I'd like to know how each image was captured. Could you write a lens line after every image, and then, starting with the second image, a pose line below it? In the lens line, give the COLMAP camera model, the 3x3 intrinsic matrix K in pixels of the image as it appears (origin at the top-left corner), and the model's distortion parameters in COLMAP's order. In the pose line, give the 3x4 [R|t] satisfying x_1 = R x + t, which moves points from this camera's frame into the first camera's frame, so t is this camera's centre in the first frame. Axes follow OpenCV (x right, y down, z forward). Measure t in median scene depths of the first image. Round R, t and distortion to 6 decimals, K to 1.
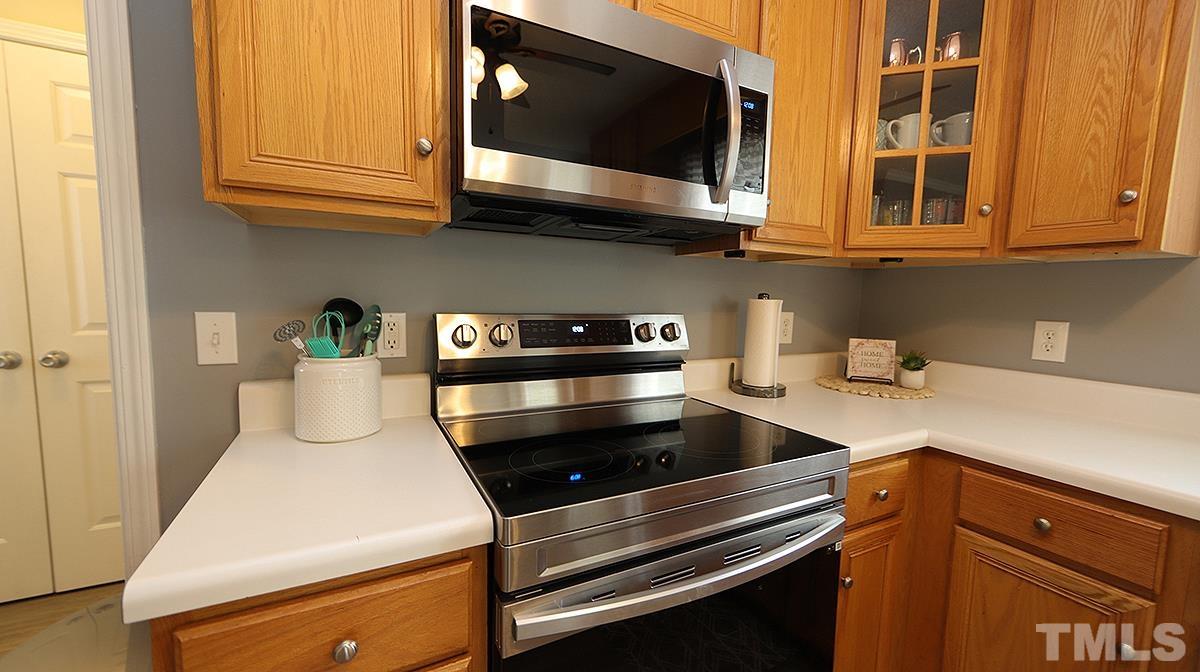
lens RADIAL K [[469.5, 0, 603.1], [0, 469.5, 340.2], [0, 0, 1]] dist [0.001541, -0.000336]
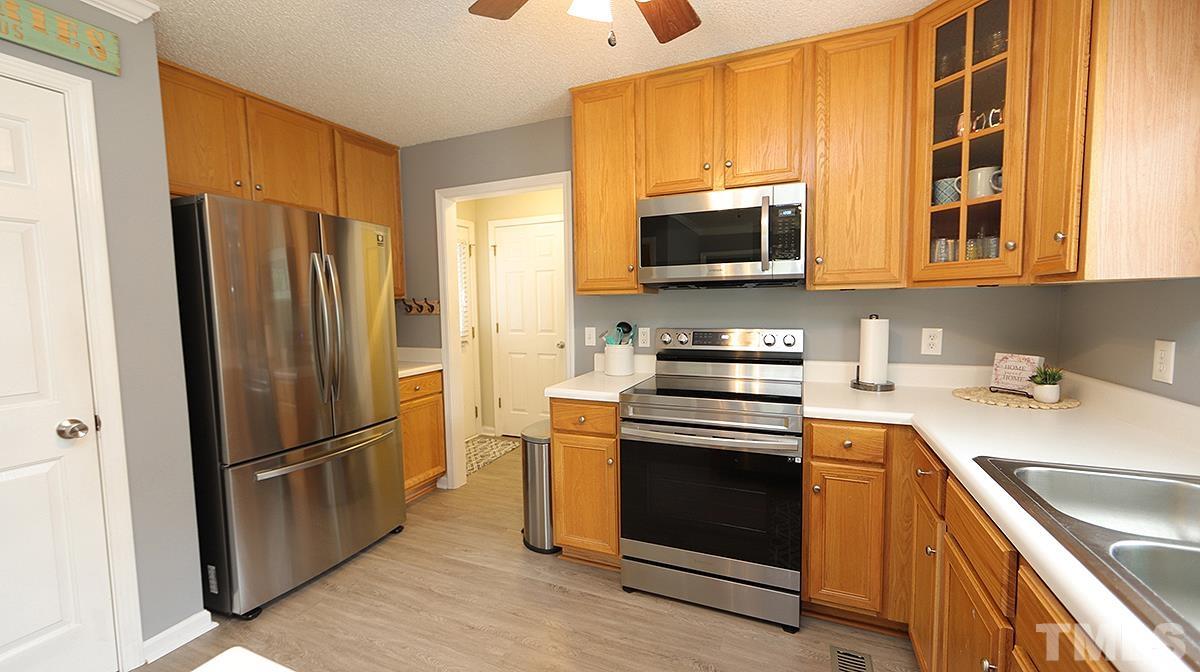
lens RADIAL K [[469.5, 0, 602.0], [0, 469.5, 338.1], [0, 0, 1]] dist [0.001541, -0.000336]
pose [[0.631815, 0.023926, -0.774749, 1.091319], [-0.045487, 0.998945, -0.006246, 0.014835], [0.773783, 0.039187, 0.632237, -0.563617]]
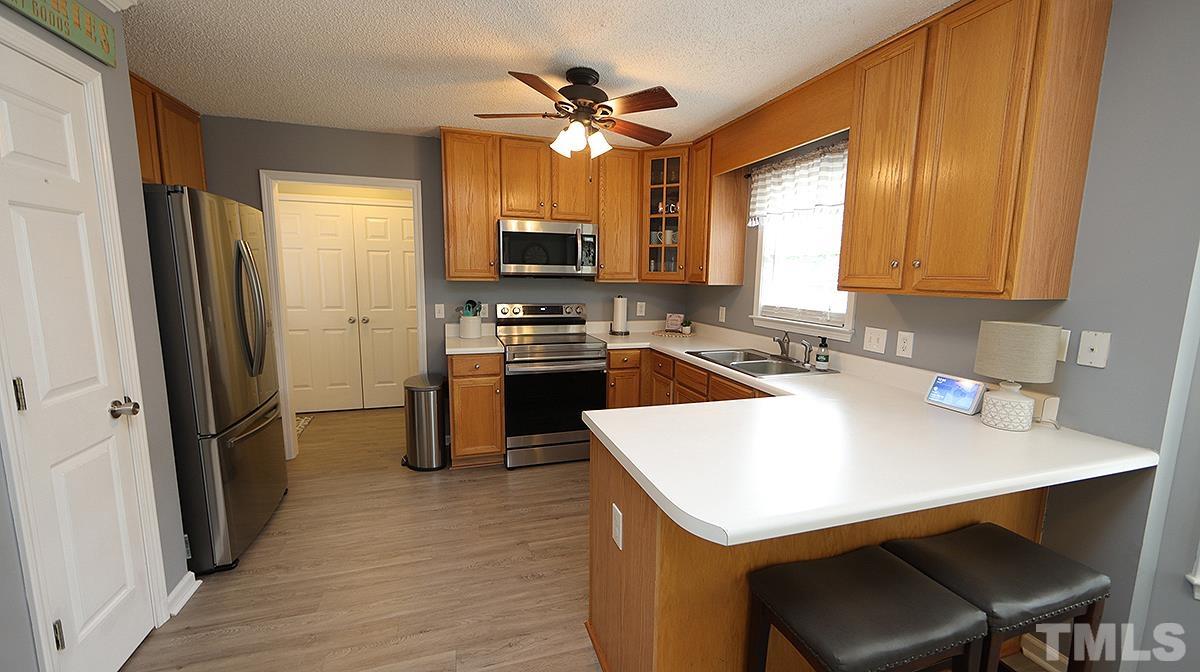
lens RADIAL K [[469.5, 0, 603.8], [0, 469.5, 340.4], [0, 0, 1]] dist [0.001541, -0.000336]
pose [[0.986160, 0.013952, -0.165210, 0.828144], [-0.007250, 0.999129, 0.041104, 0.050470], [0.165640, -0.039337, 0.985401, -1.893477]]
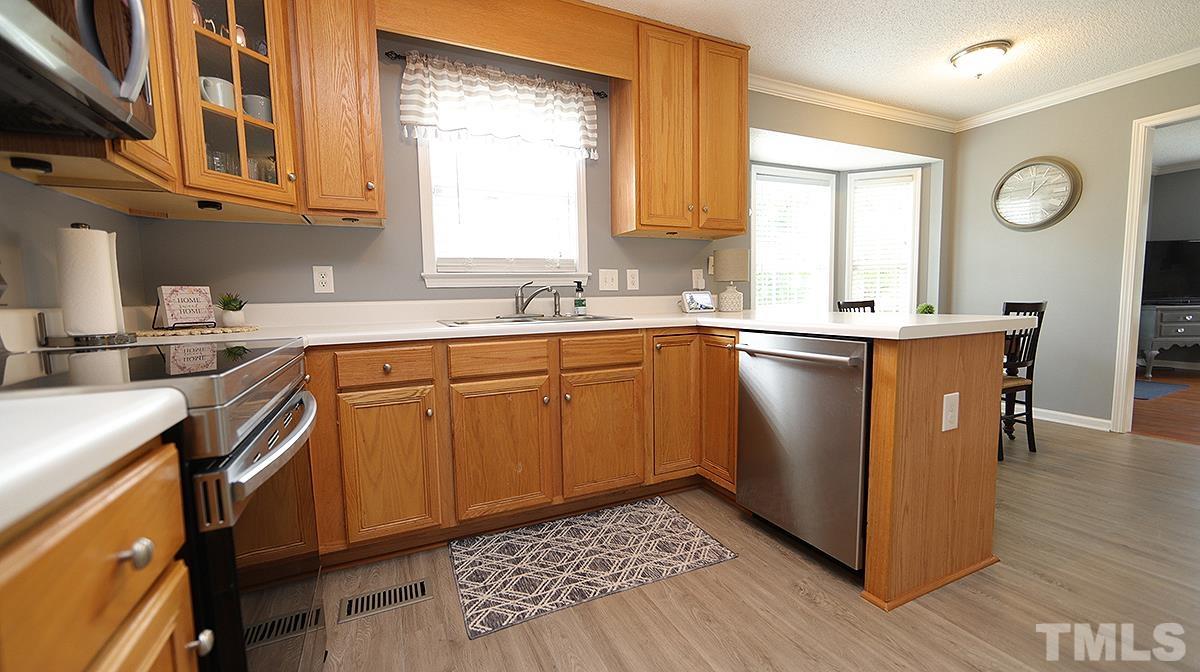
lens RADIAL K [[469.5, 0, 600.2], [0, 469.5, 338.6], [0, 0, 1]] dist [0.001541, -0.000336]
pose [[0.046265, -0.114678, 0.992325, -0.557499], [0.119981, 0.986835, 0.108449, 0.146723], [-0.991698, 0.114042, 0.059415, 0.079543]]
